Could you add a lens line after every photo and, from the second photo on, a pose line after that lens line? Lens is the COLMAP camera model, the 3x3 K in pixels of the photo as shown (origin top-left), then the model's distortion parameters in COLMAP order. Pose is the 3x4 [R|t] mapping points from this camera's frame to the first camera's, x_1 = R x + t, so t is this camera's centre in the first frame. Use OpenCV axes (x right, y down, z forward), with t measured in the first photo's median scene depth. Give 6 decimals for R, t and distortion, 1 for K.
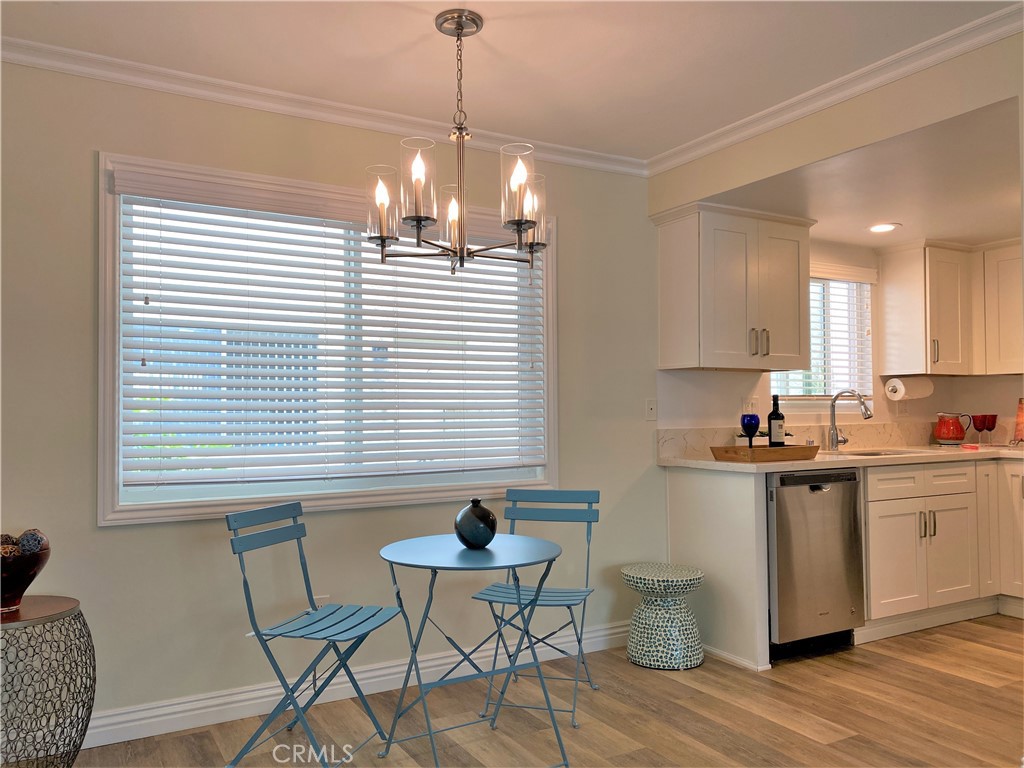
lens RADIAL K [[786.5, 0, 510.6], [0, 786.5, 387.8], [0, 0, 1]] dist [0.044717, -0.058739]
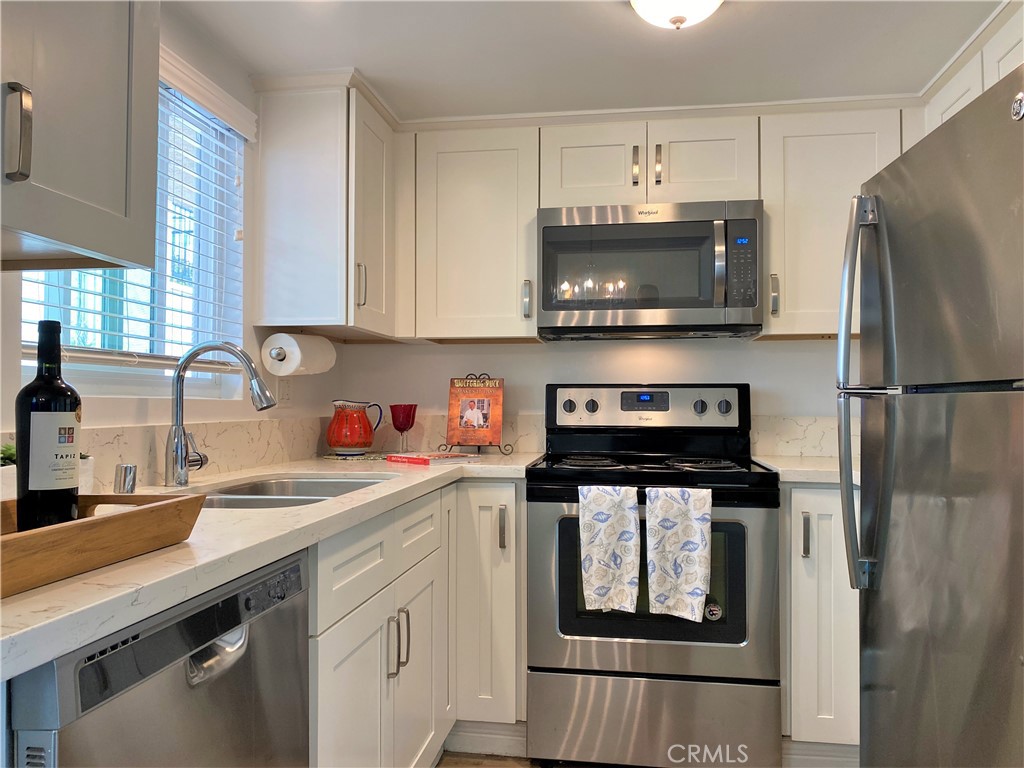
lens RADIAL K [[786.5, 0, 509.2], [0, 786.5, 379.1], [0, 0, 1]] dist [0.044717, -0.058739]
pose [[0.624931, 0.031649, 0.780038, 0.219495], [-0.025532, 0.999472, -0.020097, 0.030927], [-0.780262, -0.007357, 0.625409, 0.700986]]
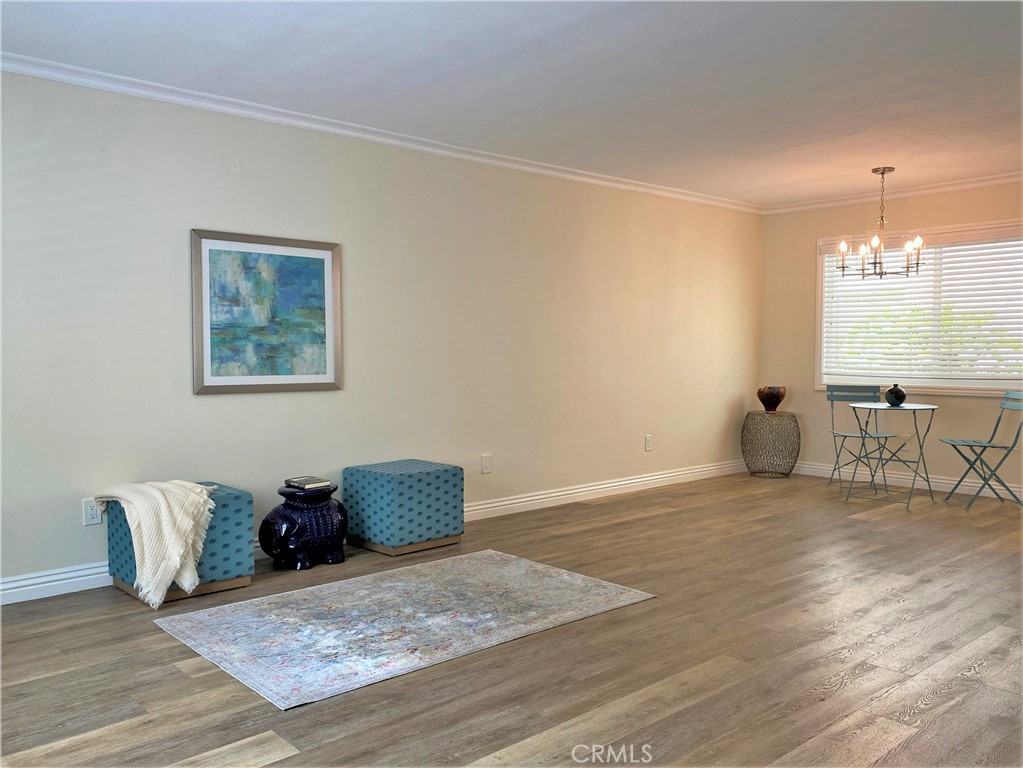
lens RADIAL K [[836.2, 0, 509.5], [0, 836.2, 390.2], [0, 0, 1]] dist [0.066376, -0.008329]
pose [[0.211024, 0.054162, -0.975979, 1.344953], [0.022424, 0.997933, 0.060229, -0.005016], [0.977224, -0.034595, 0.209374, -0.362624]]
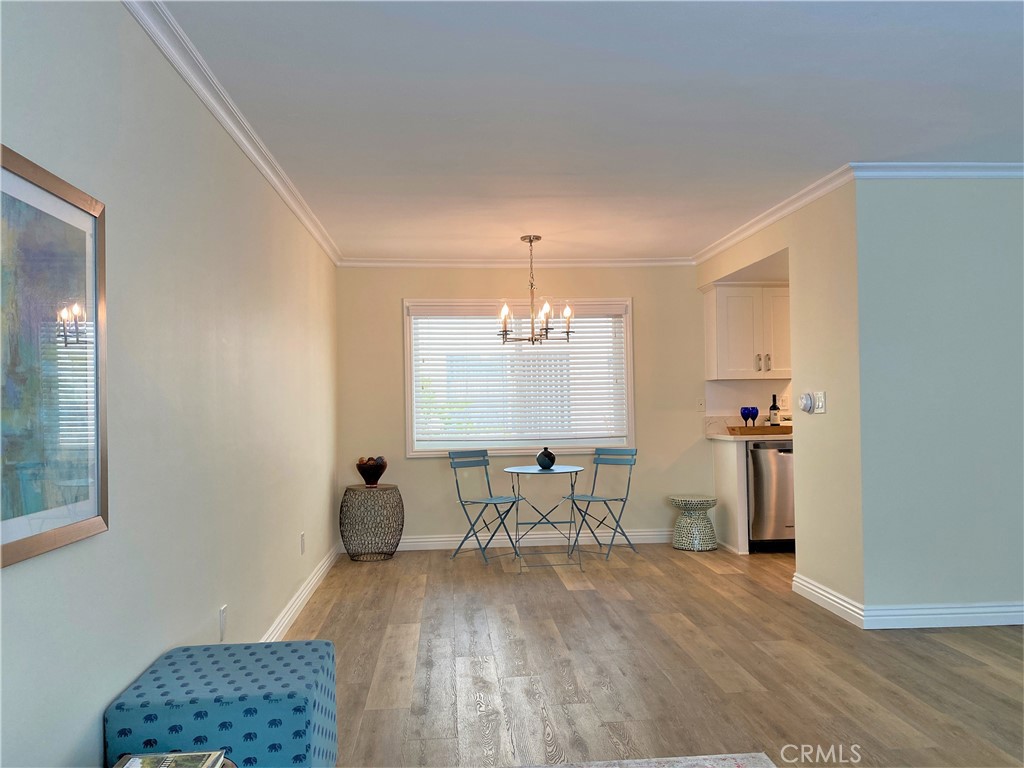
lens RADIAL K [[786.5, 0, 505.1], [0, 786.5, 387.9], [0, 0, 1]] dist [0.044717, -0.058739]
pose [[0.902223, -0.020049, -0.430803, 0.540563], [0.024016, 0.999704, 0.003771, -0.025357], [0.430600, -0.013748, 0.902438, -0.703922]]
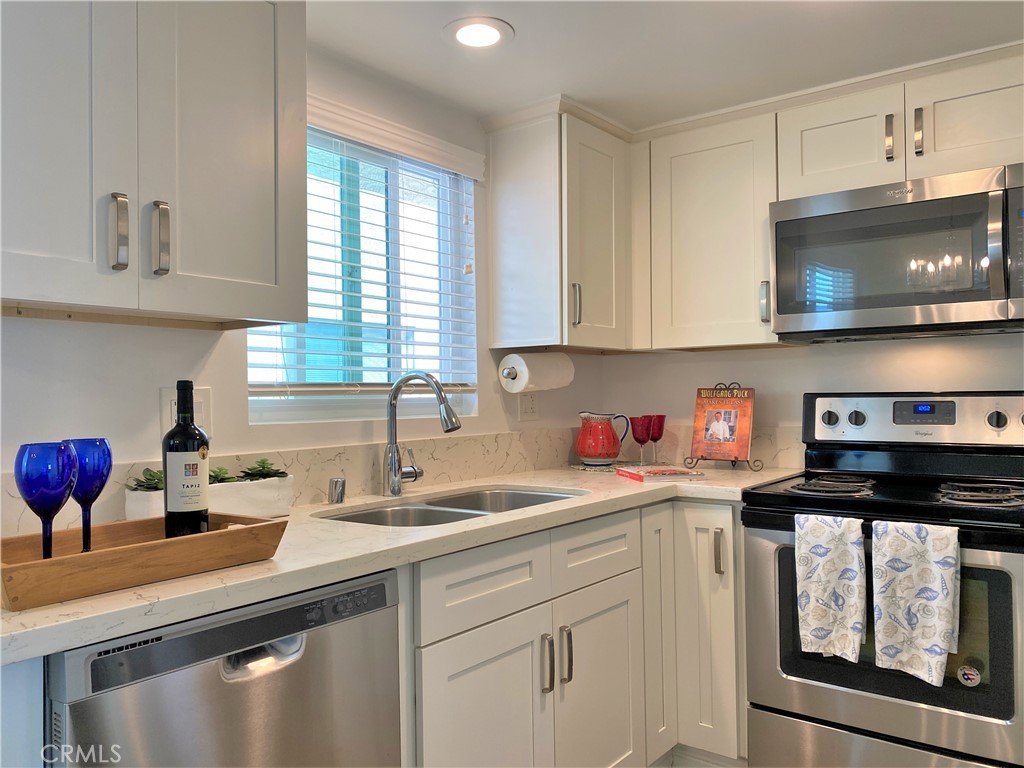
lens RADIAL K [[786.5, 0, 509.4], [0, 786.5, 386.1], [0, 0, 1]] dist [0.044717, -0.058739]
pose [[0.923137, -0.000678, 0.384471, 0.336075], [-0.003563, 0.999940, 0.010317, 0.006719], [-0.384455, -0.010894, 0.923079, 0.609252]]
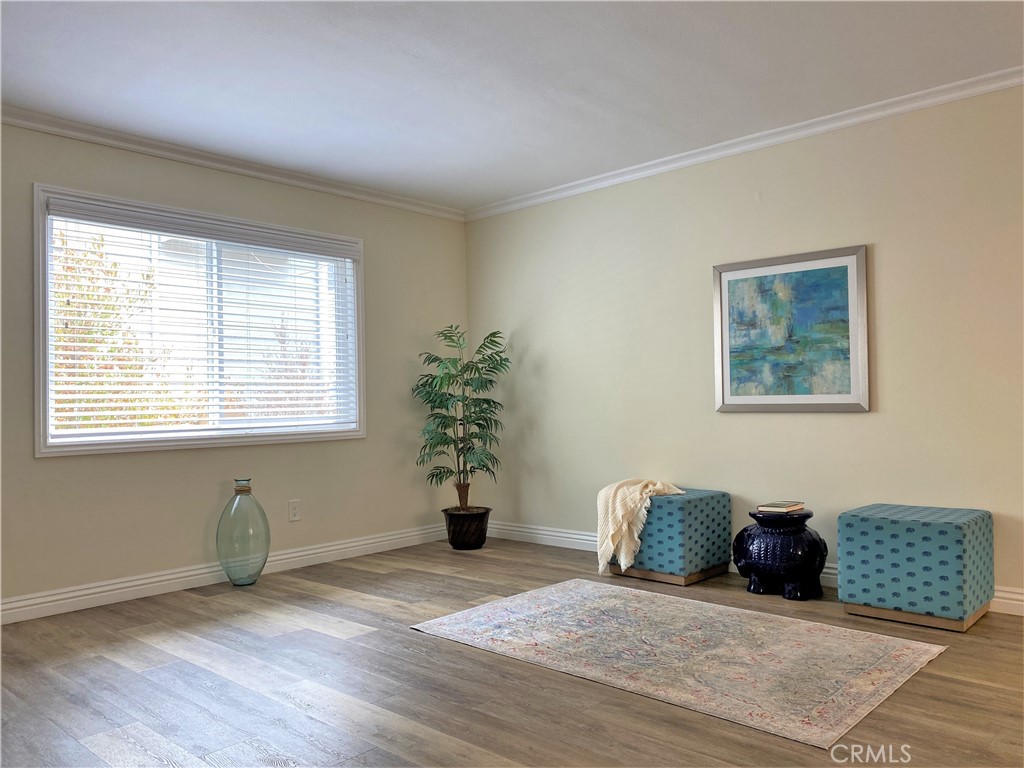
lens RADIAL K [[786.5, 0, 518.4], [0, 786.5, 380.6], [0, 0, 1]] dist [0.044717, -0.058739]
pose [[-0.950943, 0.017329, -0.308880, 0.816590], [0.032678, 0.998471, -0.044588, 0.054301], [0.307635, -0.052495, -0.950055, 0.479458]]
